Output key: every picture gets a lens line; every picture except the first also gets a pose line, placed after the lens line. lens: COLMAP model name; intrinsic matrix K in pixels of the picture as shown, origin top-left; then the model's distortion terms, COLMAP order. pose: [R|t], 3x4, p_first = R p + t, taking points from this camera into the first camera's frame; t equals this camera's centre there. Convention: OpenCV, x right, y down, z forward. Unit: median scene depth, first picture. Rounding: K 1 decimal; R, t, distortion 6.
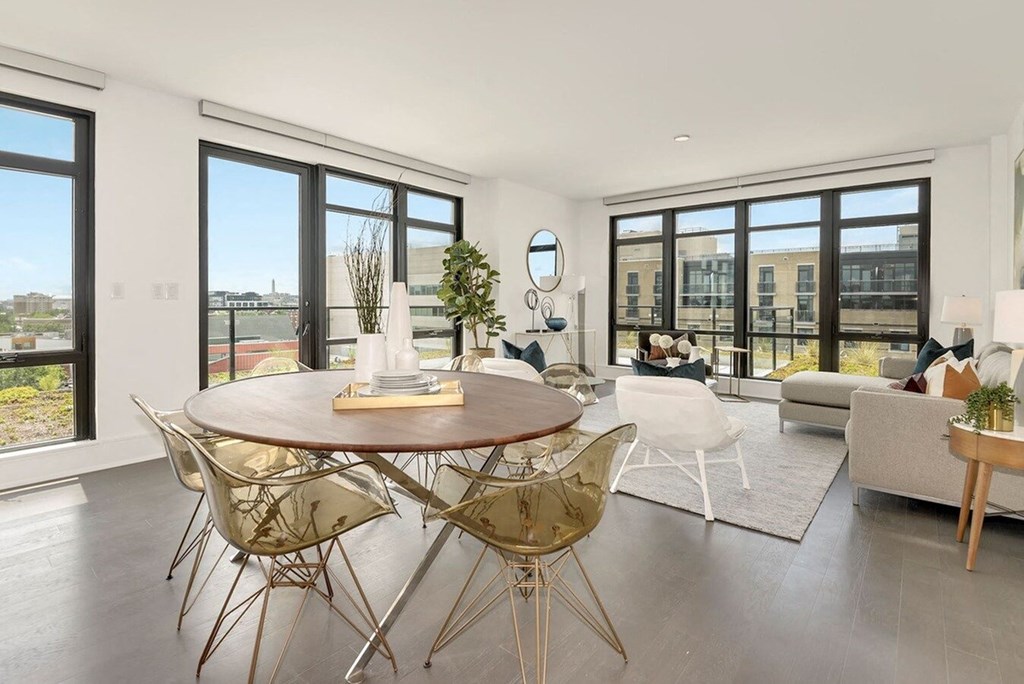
lens RADIAL K [[484.5, 0, 533.2], [0, 484.5, 298.4], [0, 0, 1]] dist [-0.014516, -0.002376]
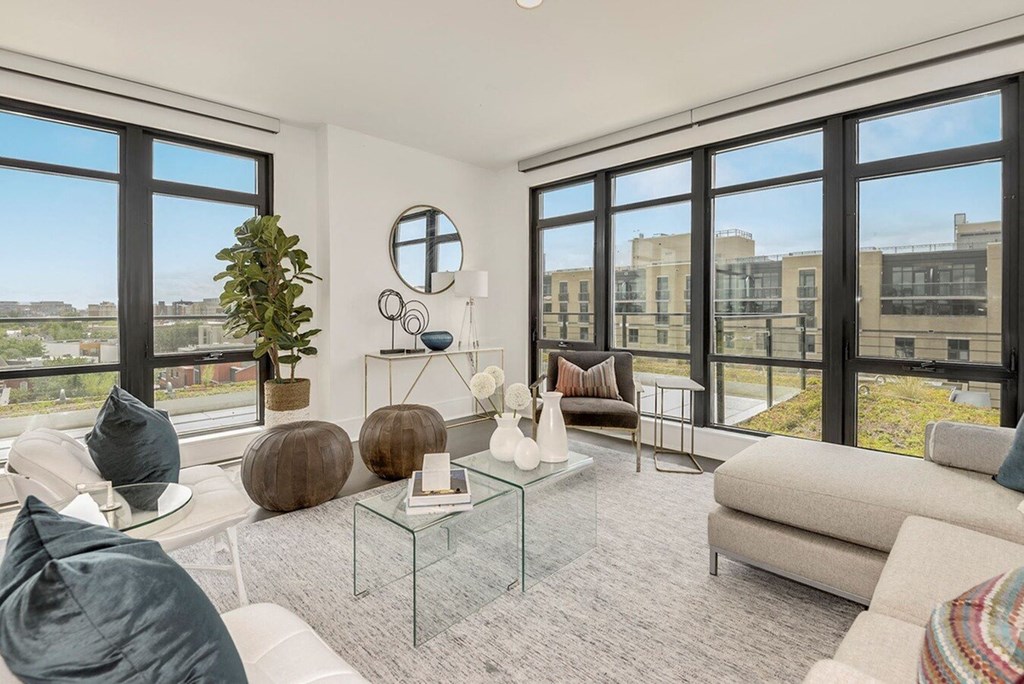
lens RADIAL K [[484.5, 0, 533.7], [0, 484.5, 306.4], [0, 0, 1]] dist [-0.014516, -0.002376]
pose [[0.997288, -0.004359, -0.073464, 0.247810], [0.004584, 0.999985, 0.002903, 0.003023], [0.073450, -0.003231, 0.997294, 0.334895]]
